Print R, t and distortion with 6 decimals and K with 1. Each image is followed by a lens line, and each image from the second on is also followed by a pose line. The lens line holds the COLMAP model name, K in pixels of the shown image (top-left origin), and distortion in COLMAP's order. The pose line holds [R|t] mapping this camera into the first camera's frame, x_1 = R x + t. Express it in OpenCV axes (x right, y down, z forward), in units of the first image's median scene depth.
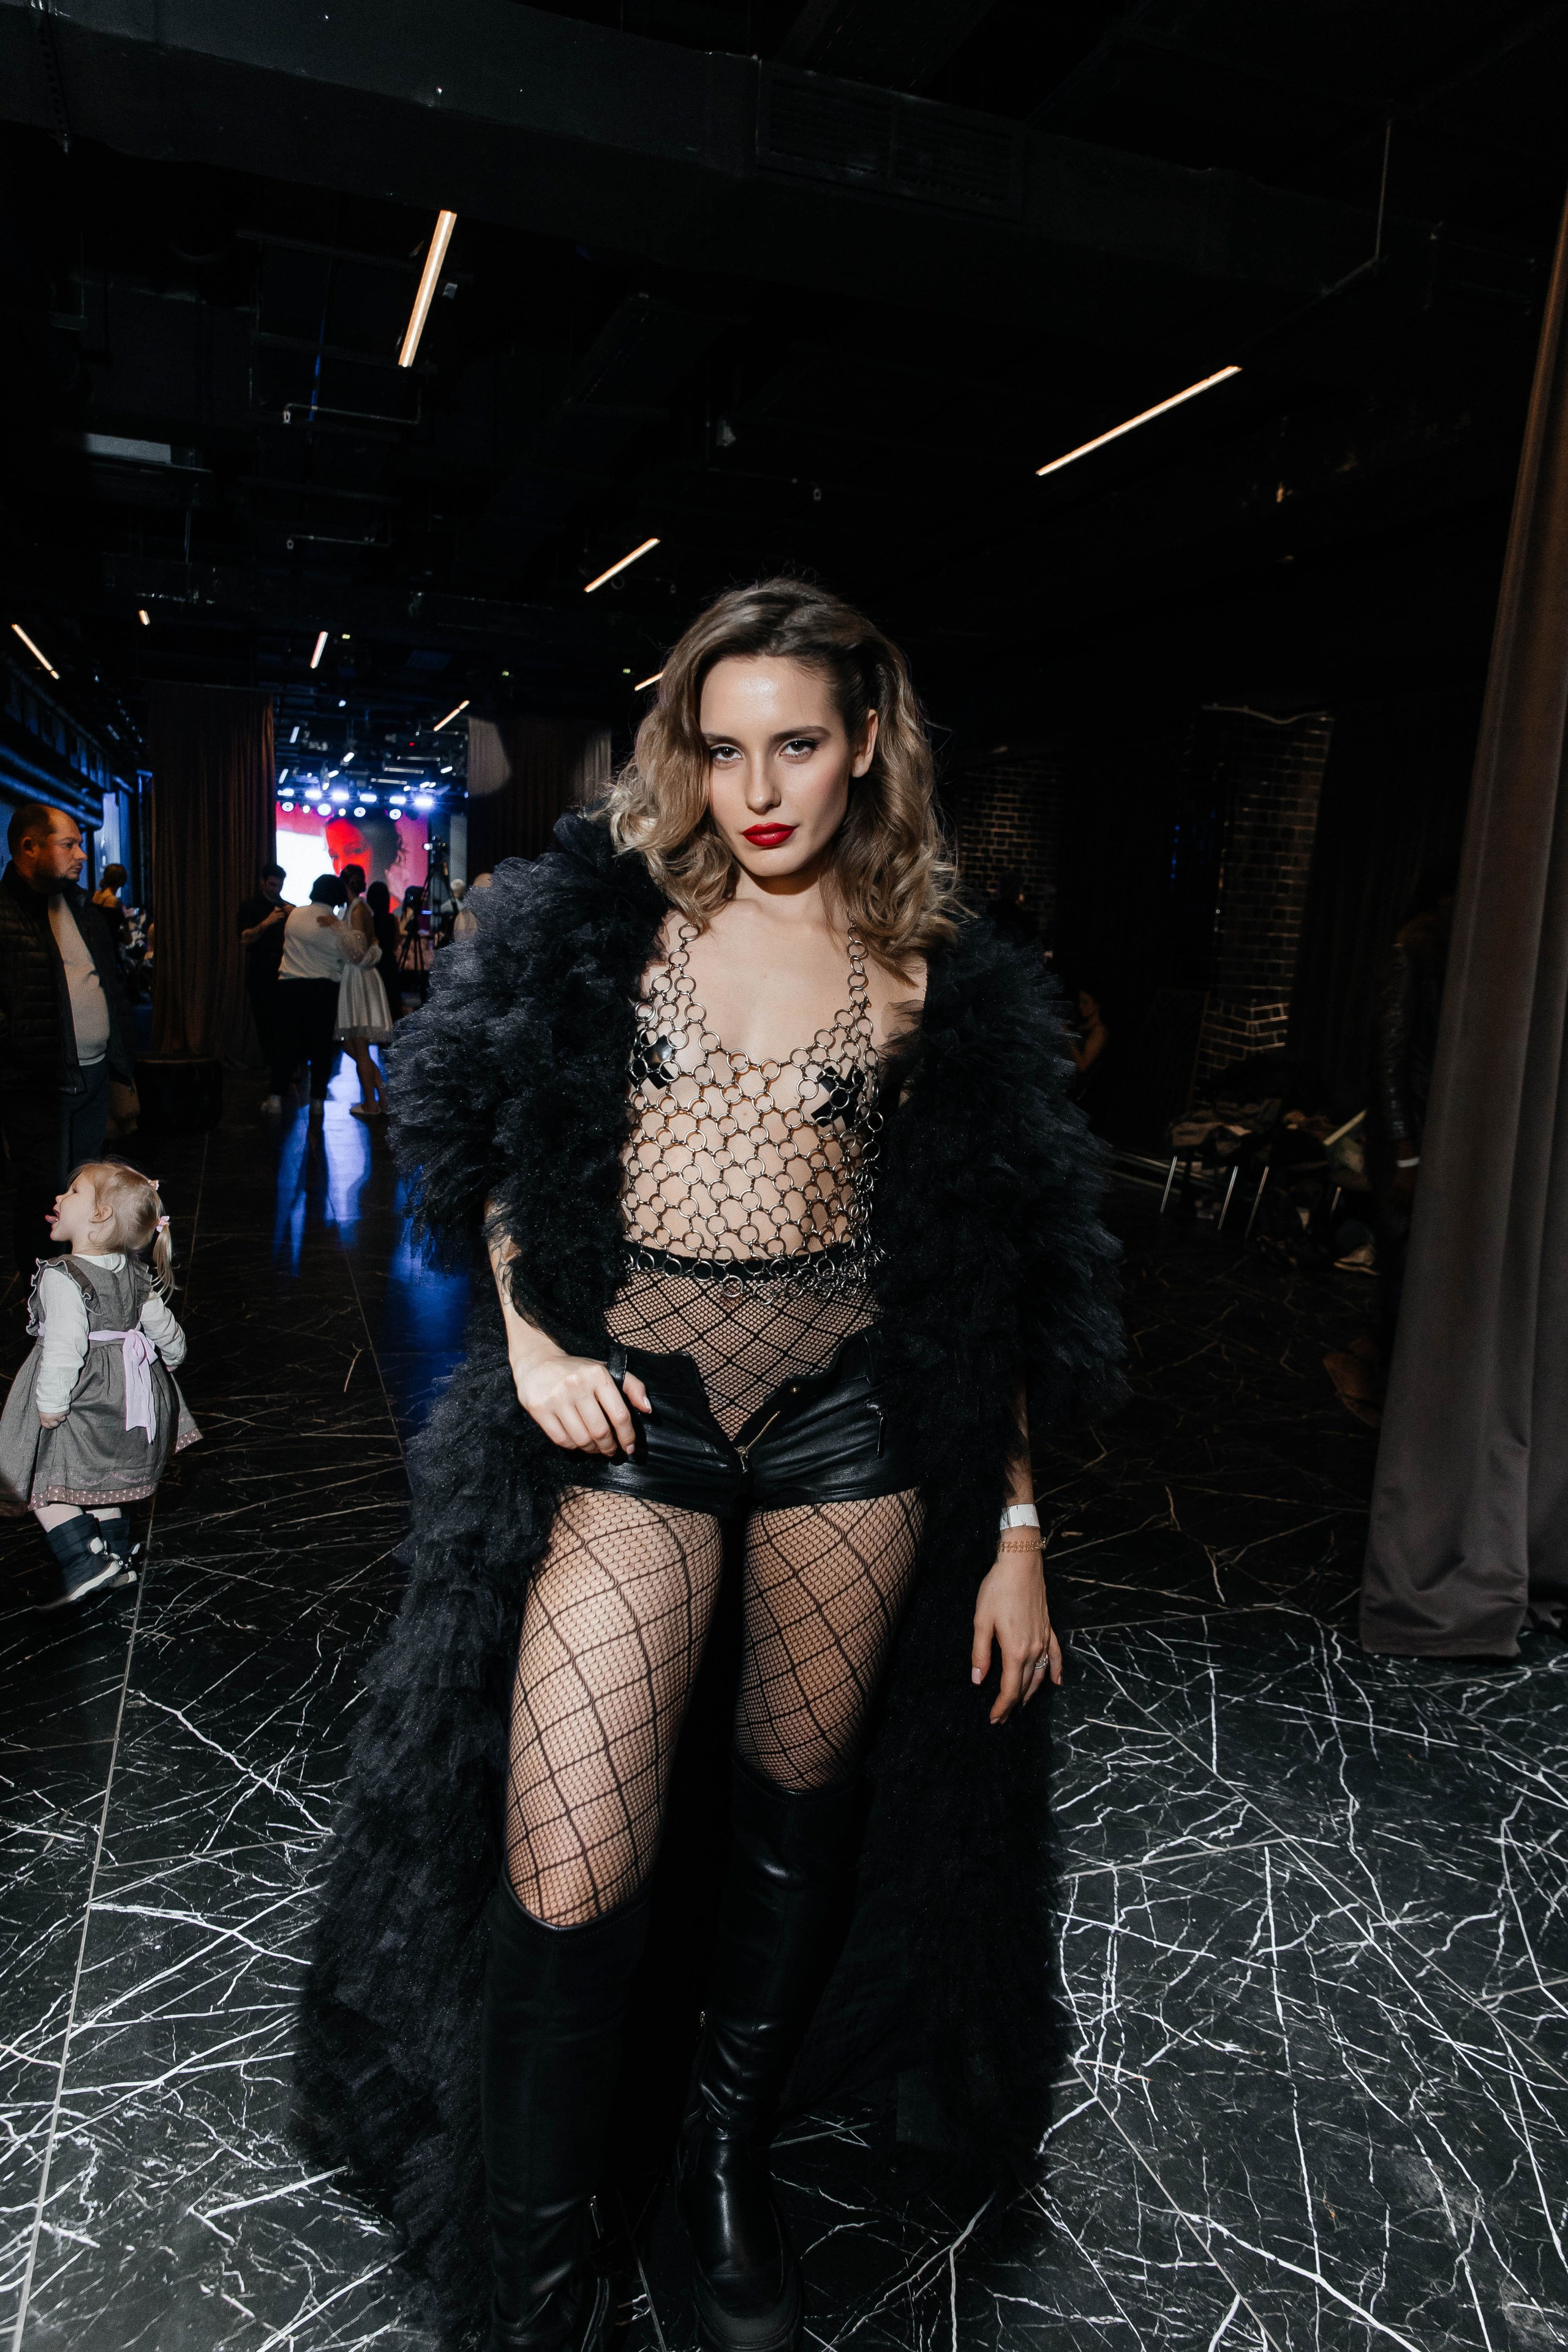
lens RADIAL K [[1569.0, 0, 797.3], [0, 1569.0, 1184.9], [0, 0, 1]] dist [0.007233, 0.000385]
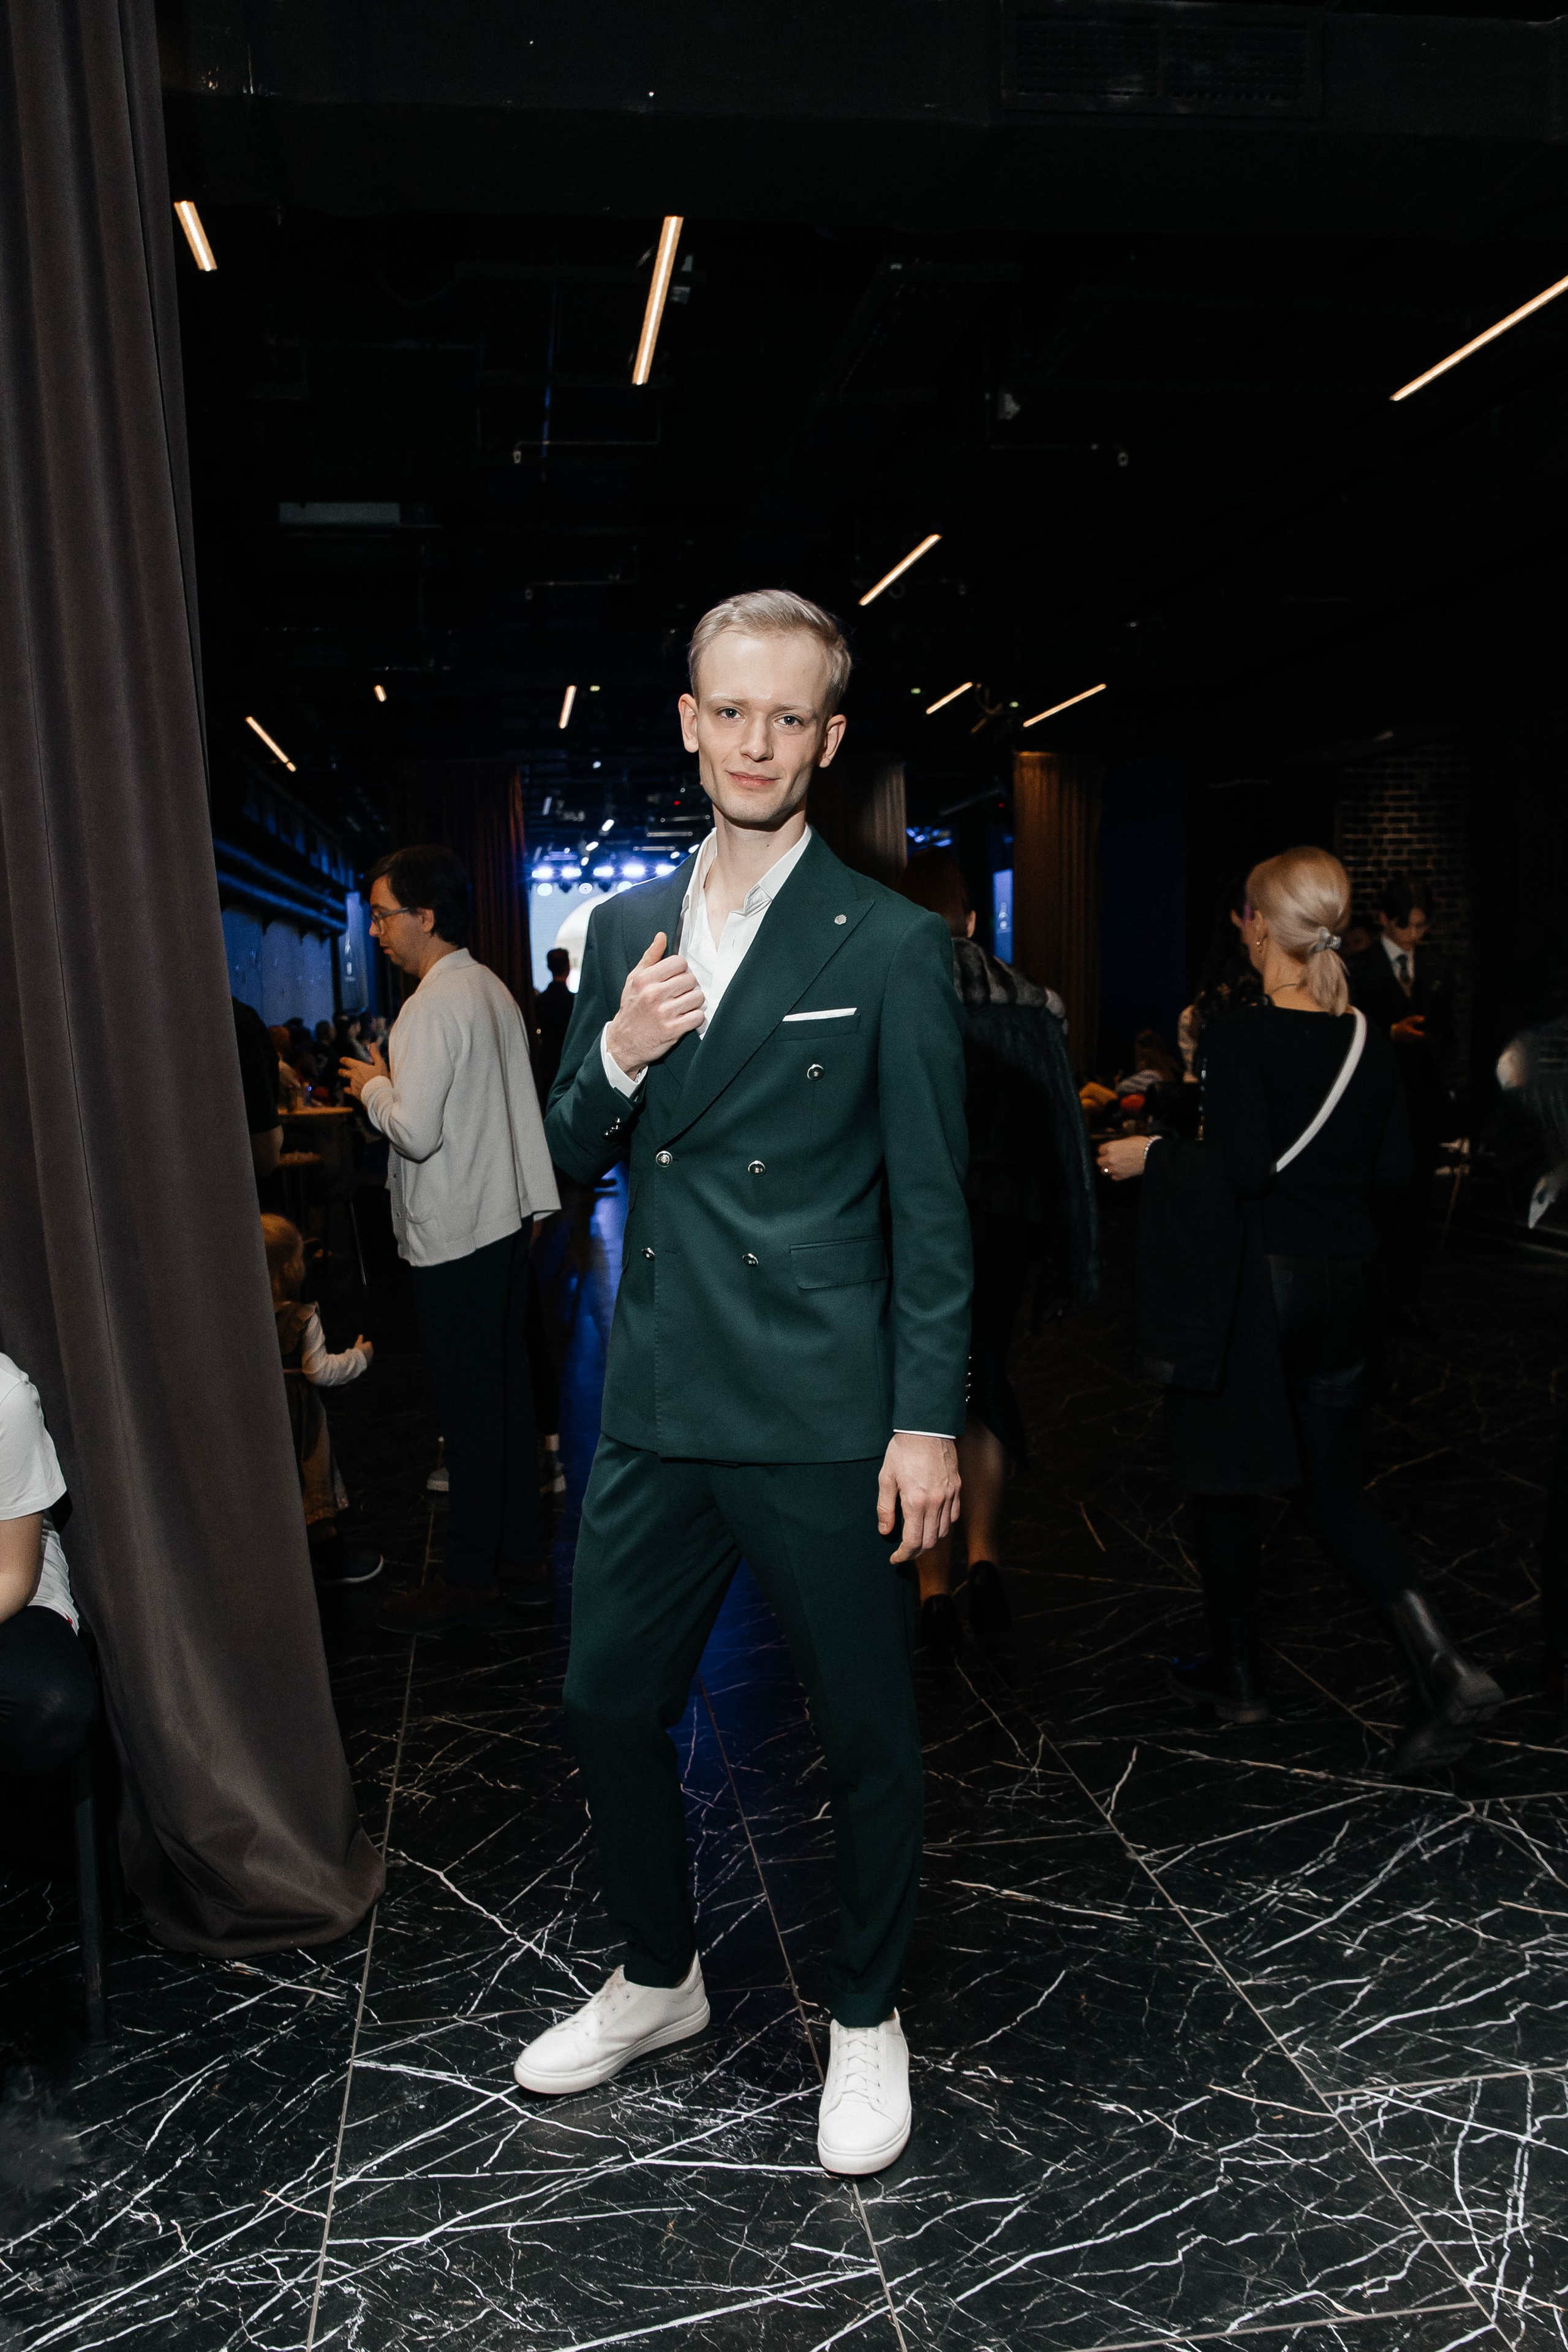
lens RADIAL K [[1923.6, 0, 763.5], [0, 1923.6, 1217.2], [0, 0, 1]] dist [-0.017307, 0.015685]
pose [[0.976986, -0.054738, -0.206159, 0.046296], [0.044705, 0.997593, -0.053015, 0.030693], [0.208565, 0.042579, 0.977081, -0.073227]]
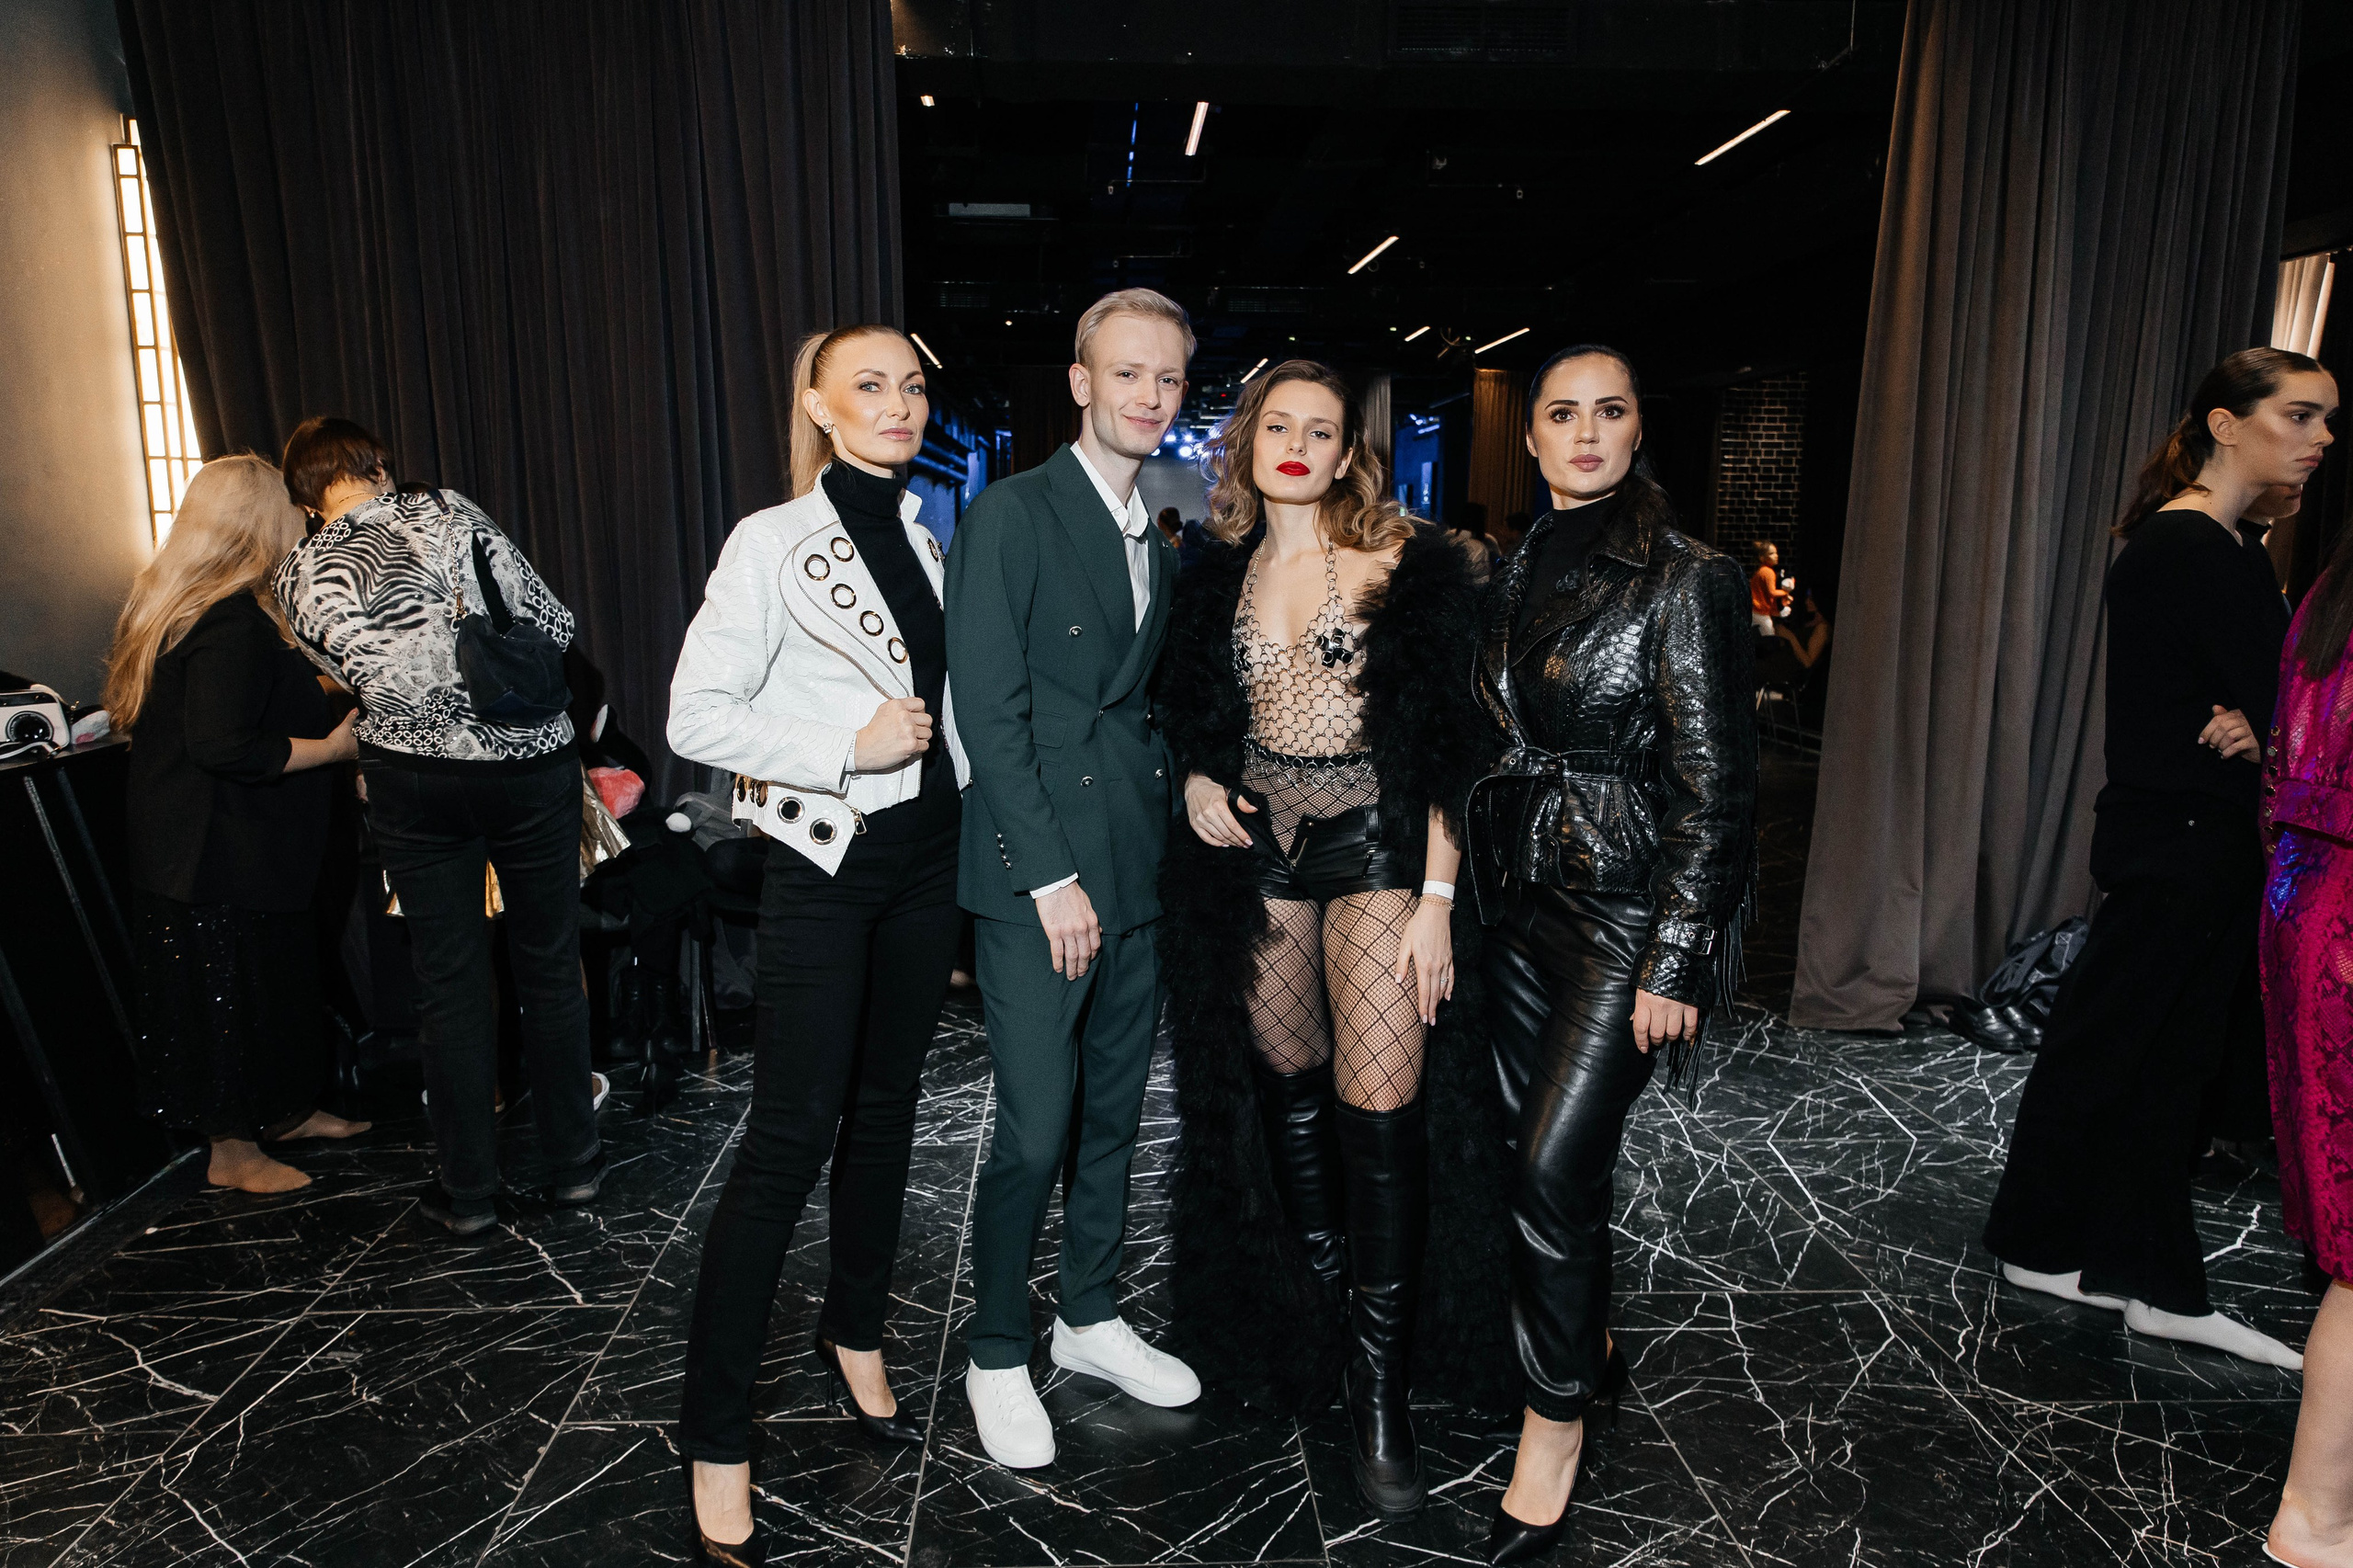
lens RADIAL K [[1569.6, 0, 1139.6], [0, 1569.6, 782.9], [0, 0, 1]] dist [0.007233, 0.000385]
pose [[0.954519, 0.001618, -0.298145, 0.313254], [-0.006250, 0.999874, -0.014585, 0.136145], [0.298084, 0.015785, 0.954409, -0.840042]]
